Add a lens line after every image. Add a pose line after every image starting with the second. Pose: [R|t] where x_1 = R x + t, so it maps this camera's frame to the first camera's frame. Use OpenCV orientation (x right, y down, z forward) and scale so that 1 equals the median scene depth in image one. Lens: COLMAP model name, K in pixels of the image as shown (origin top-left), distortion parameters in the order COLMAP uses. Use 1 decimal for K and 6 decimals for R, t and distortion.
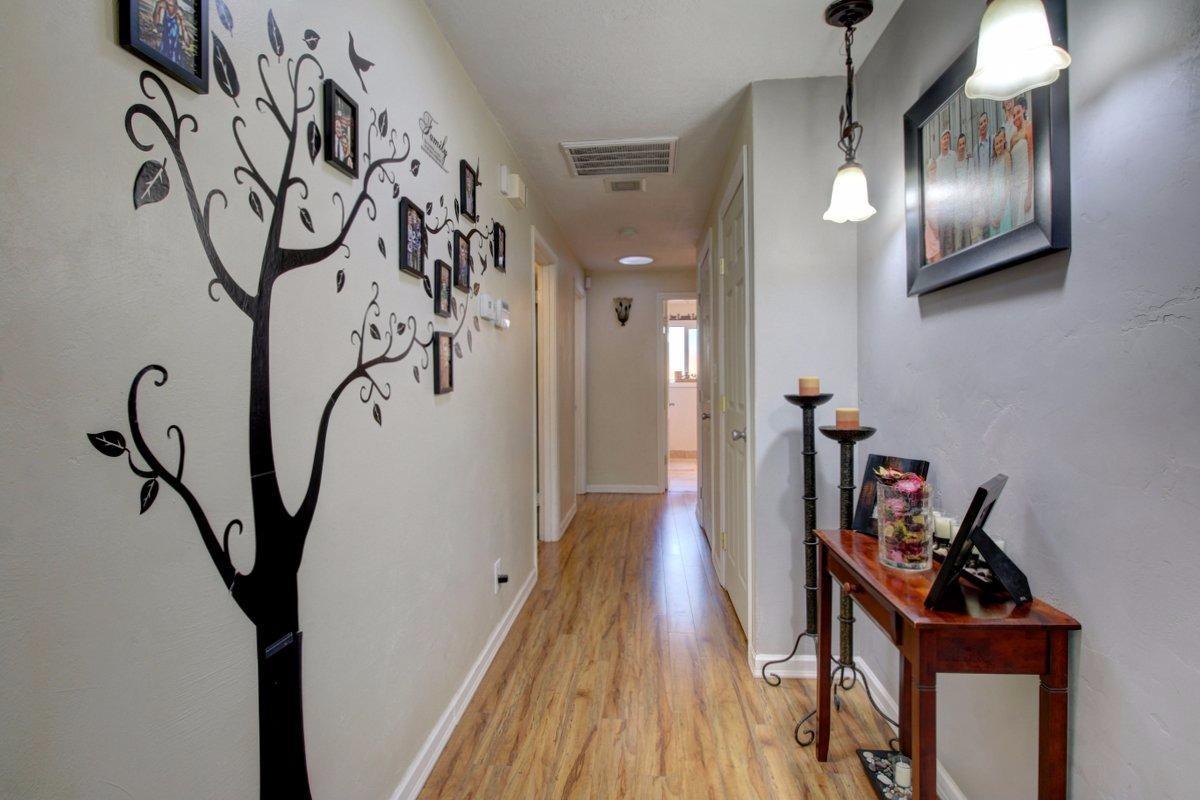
lens RADIAL K [[608.6, 0, 597.8], [0, 608.6, 388.9], [0, 0, 1]] dist [0.002670, -0.011848]
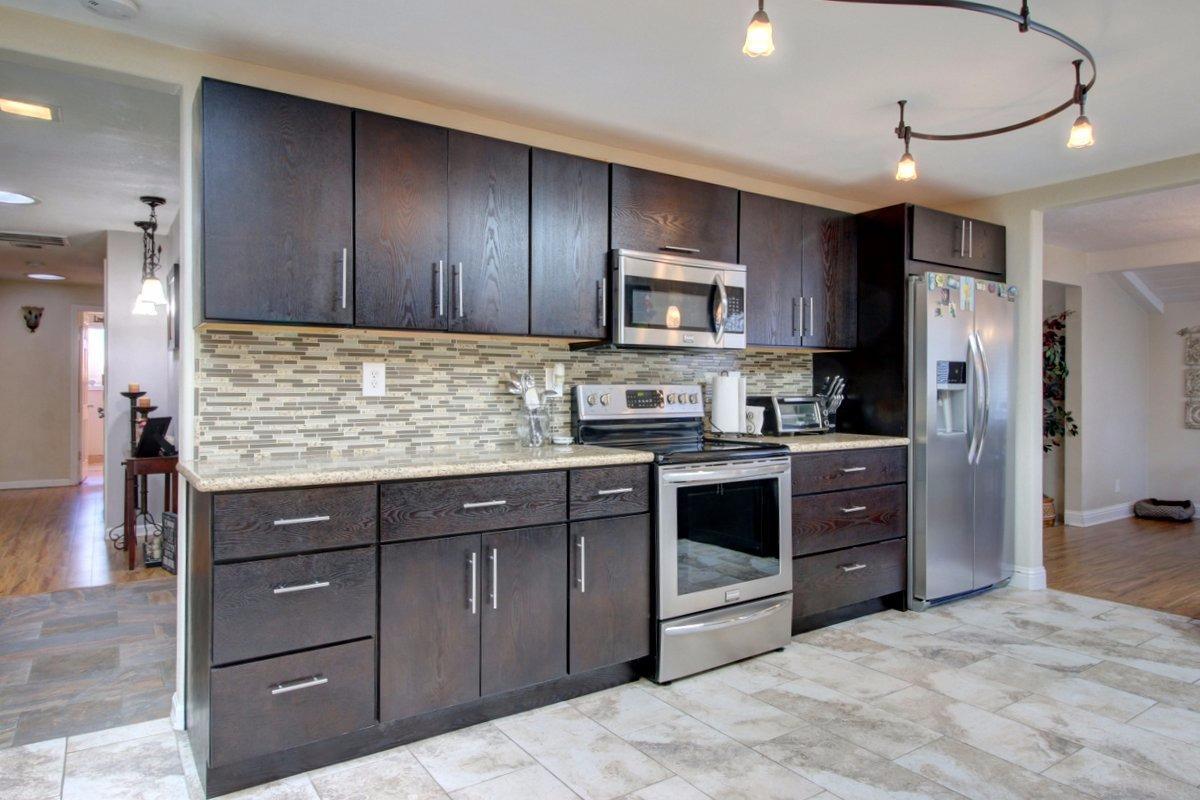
lens RADIAL K [[736.9, 0, 601.2], [0, 736.9, 397.1], [0, 0, 1]] dist [0.001337, -0.017632]
pose [[0.773369, 0.007105, 0.633916, -0.001830], [-0.007500, 0.999970, -0.002057, 0.006792], [-0.633912, -0.003164, 0.773399, -0.655320]]
